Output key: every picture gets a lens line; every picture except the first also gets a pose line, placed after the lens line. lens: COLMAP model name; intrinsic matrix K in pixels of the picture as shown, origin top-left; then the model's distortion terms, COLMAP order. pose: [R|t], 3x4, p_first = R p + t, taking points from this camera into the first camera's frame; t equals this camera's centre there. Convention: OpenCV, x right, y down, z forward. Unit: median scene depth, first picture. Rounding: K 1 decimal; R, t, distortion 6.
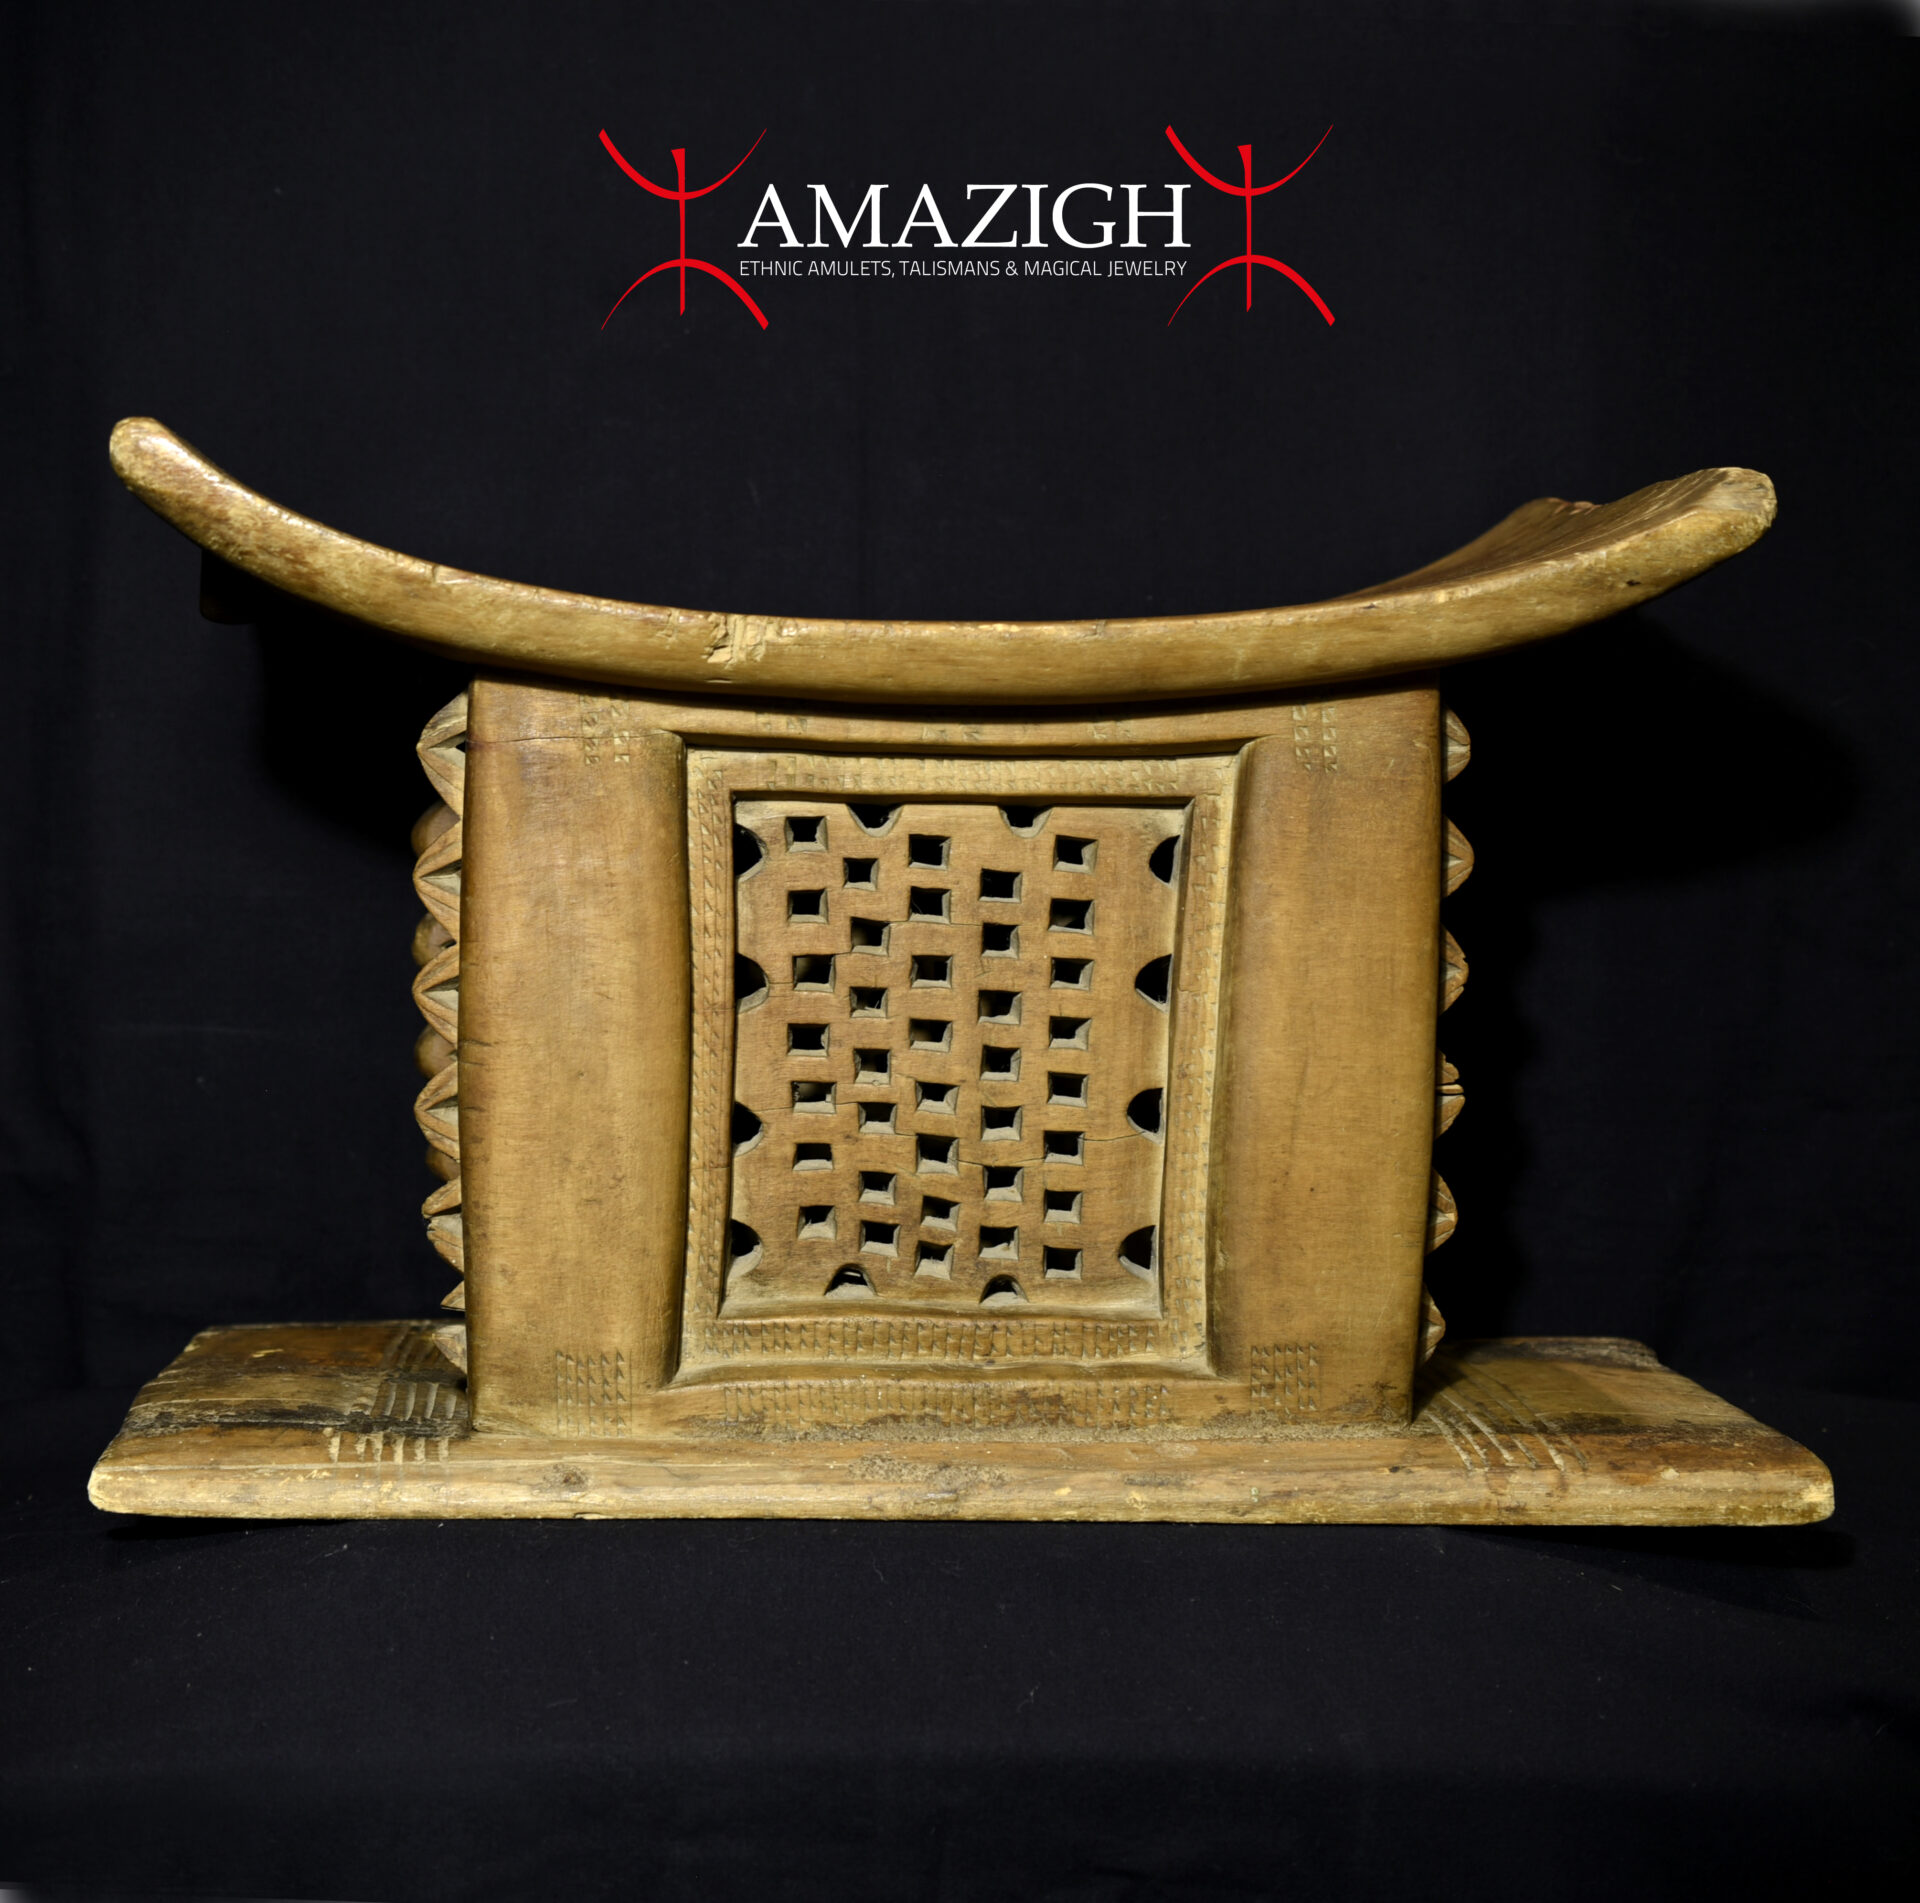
lens RADIAL K [[3311.5, 0, 958.3], [0, 3311.5, 1021.4], [0, 0, 1]] dist [0.011539, 0.061390]
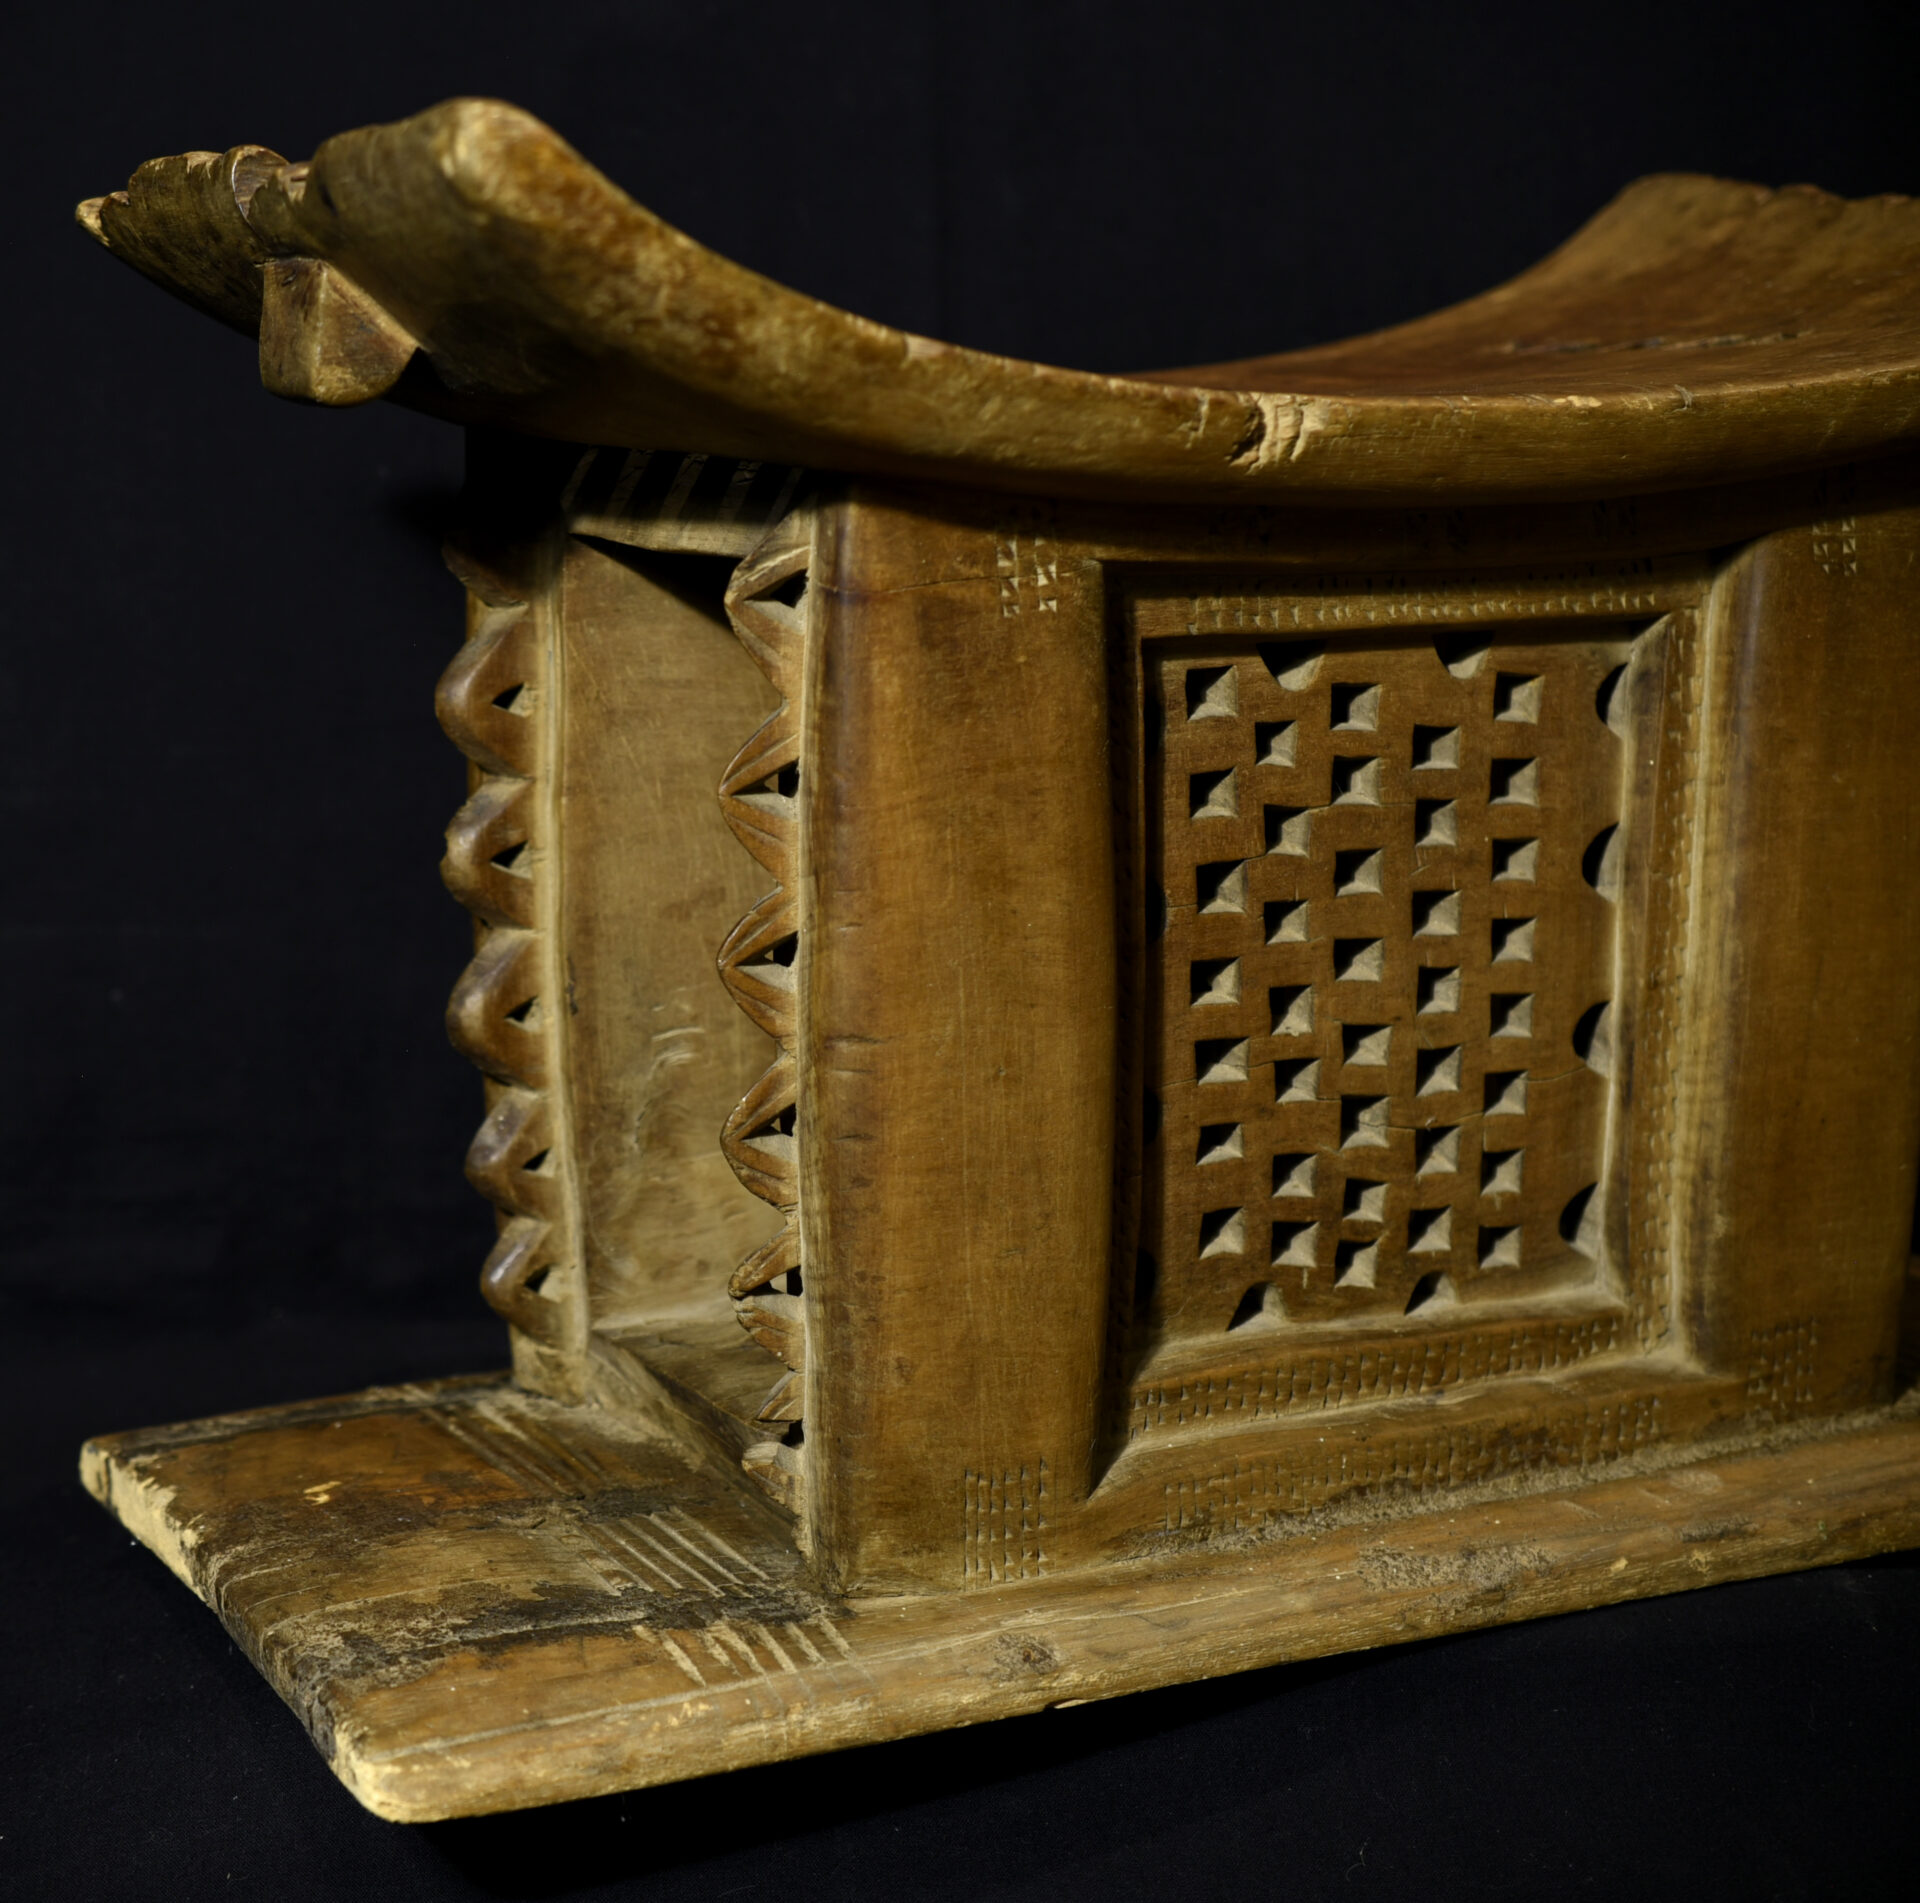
lens RADIAL K [[3576.5, 0, 835.3], [0, 3576.5, 956.5], [0, 0, 1]] dist [0.013986, 0.017126]
pose [[0.921142, -0.084906, 0.379854, -0.414580], [0.049512, 0.993550, 0.102015, -0.082675], [-0.386065, -0.075163, 0.919404, 0.330837]]
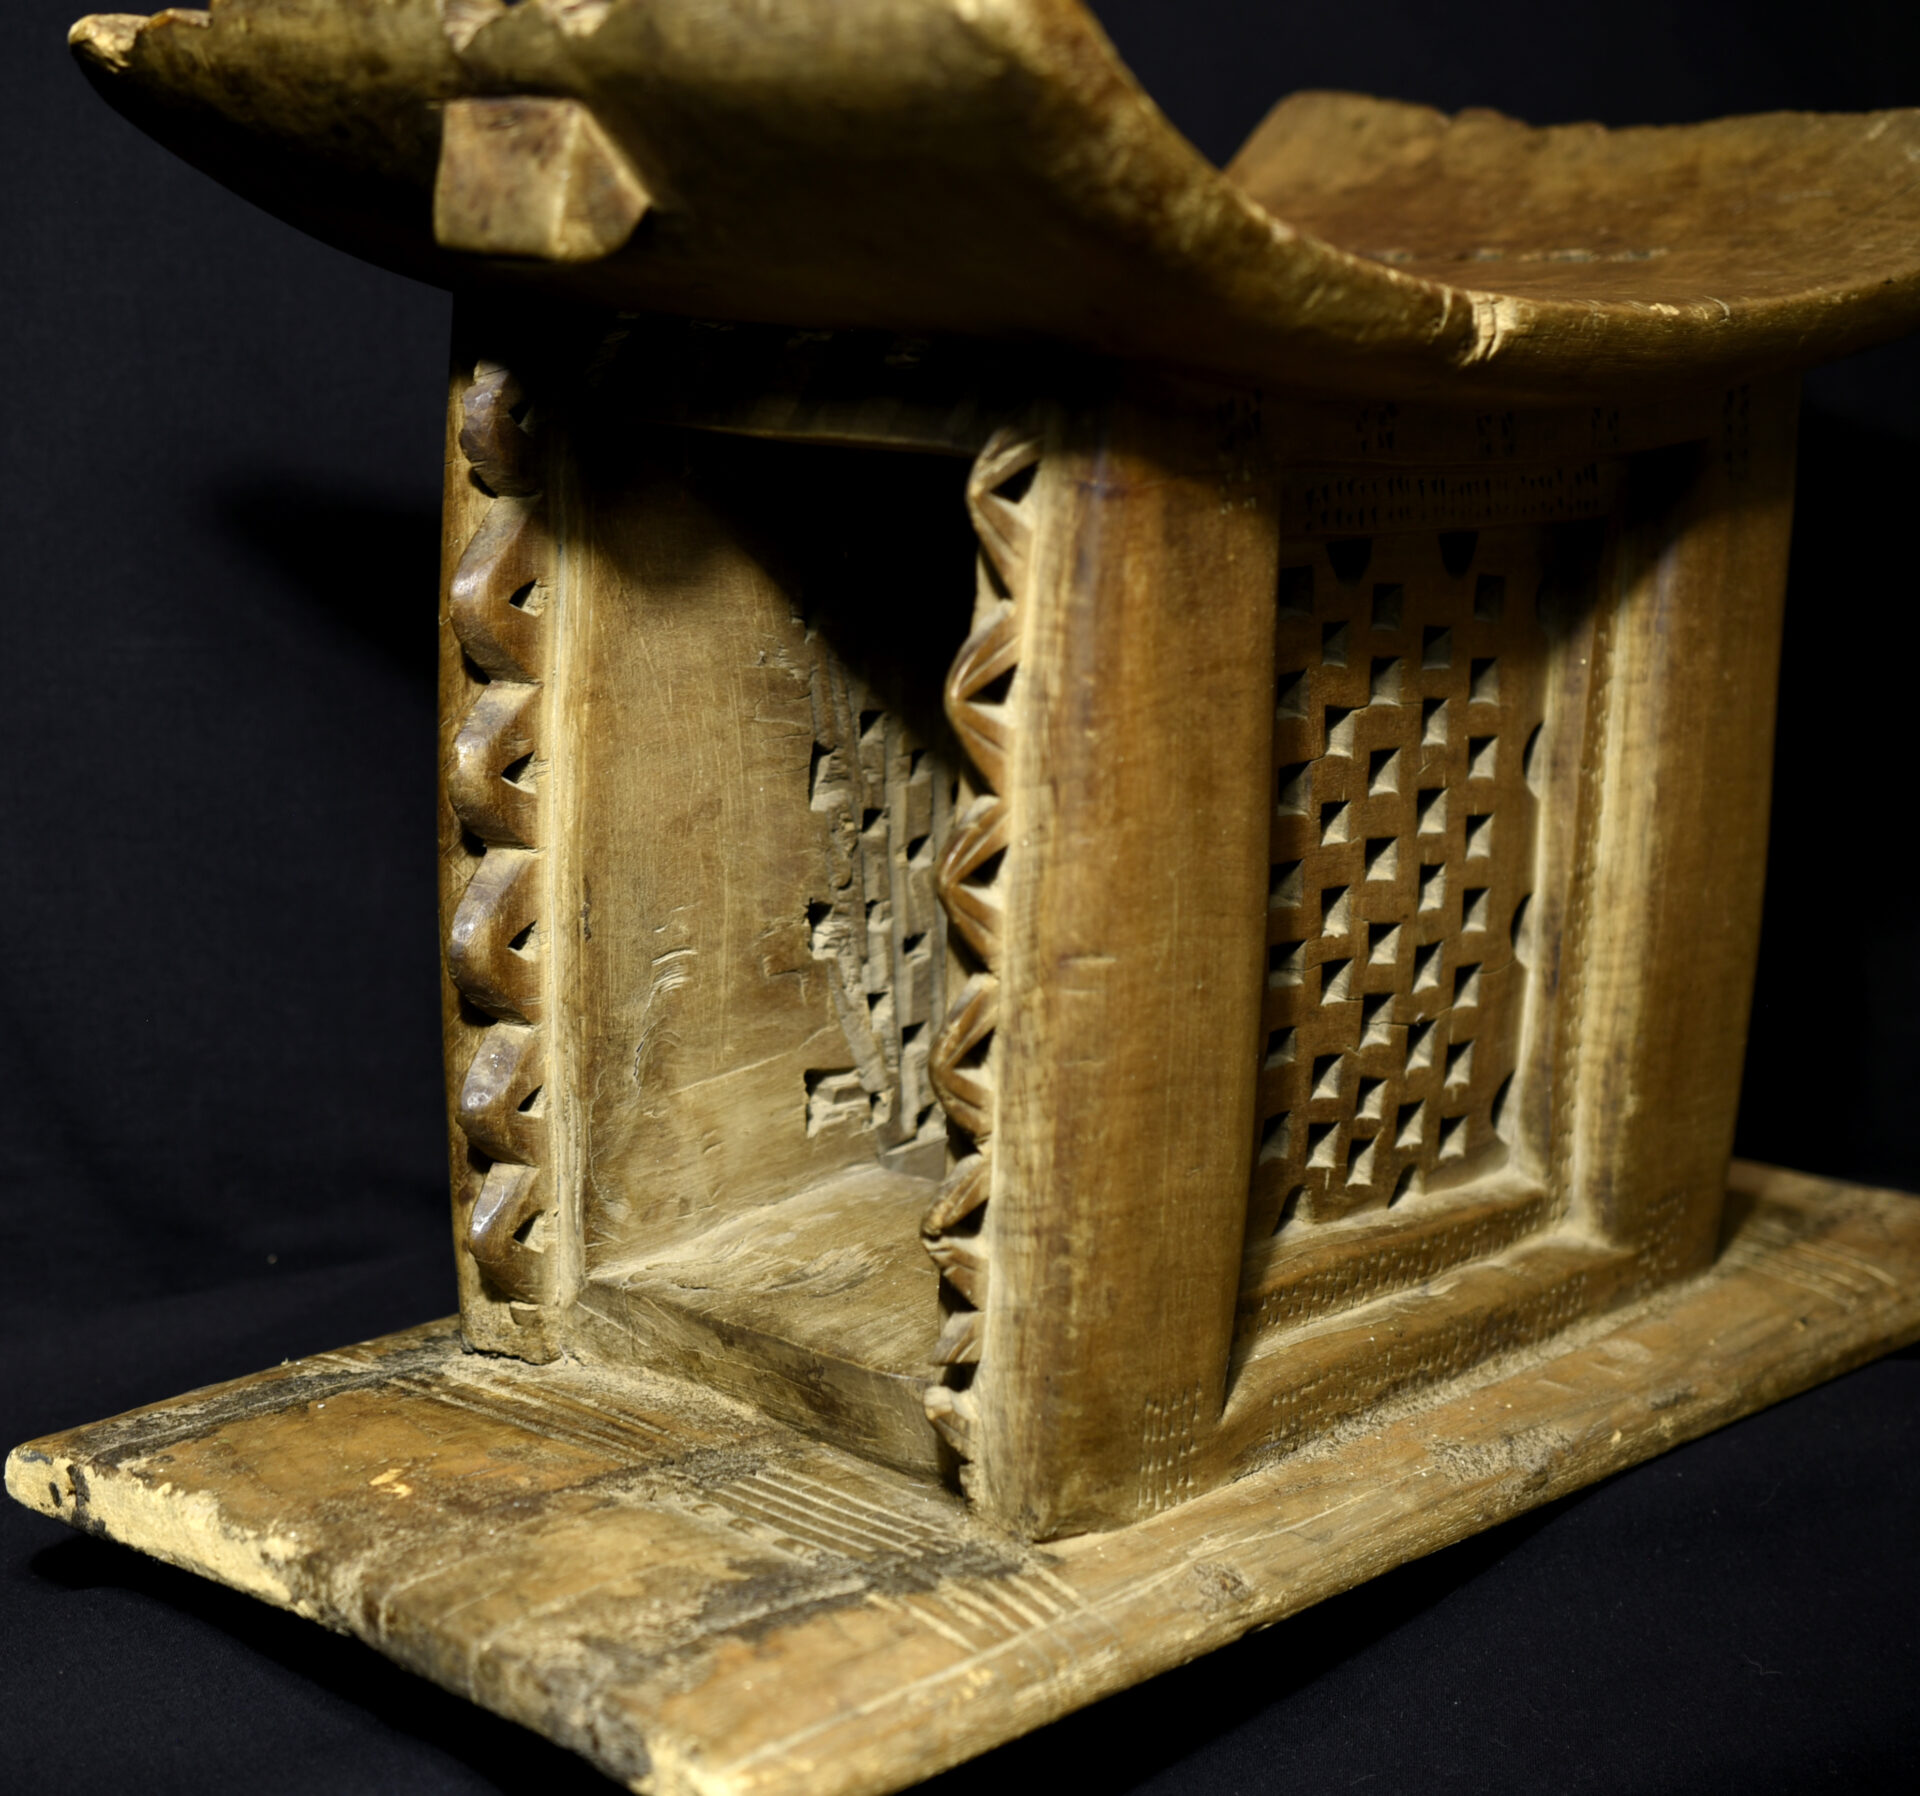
lens RADIAL K [[3486.4, 0, 829.3], [0, 3486.4, 895.2], [0, 0, 1]] dist [0.012980, 0.043228]
pose [[0.709387, -0.114185, 0.695508, -0.633304], [0.031280, 0.990918, 0.130779, -0.092741], [-0.704124, -0.071018, 0.706516, 0.551385]]
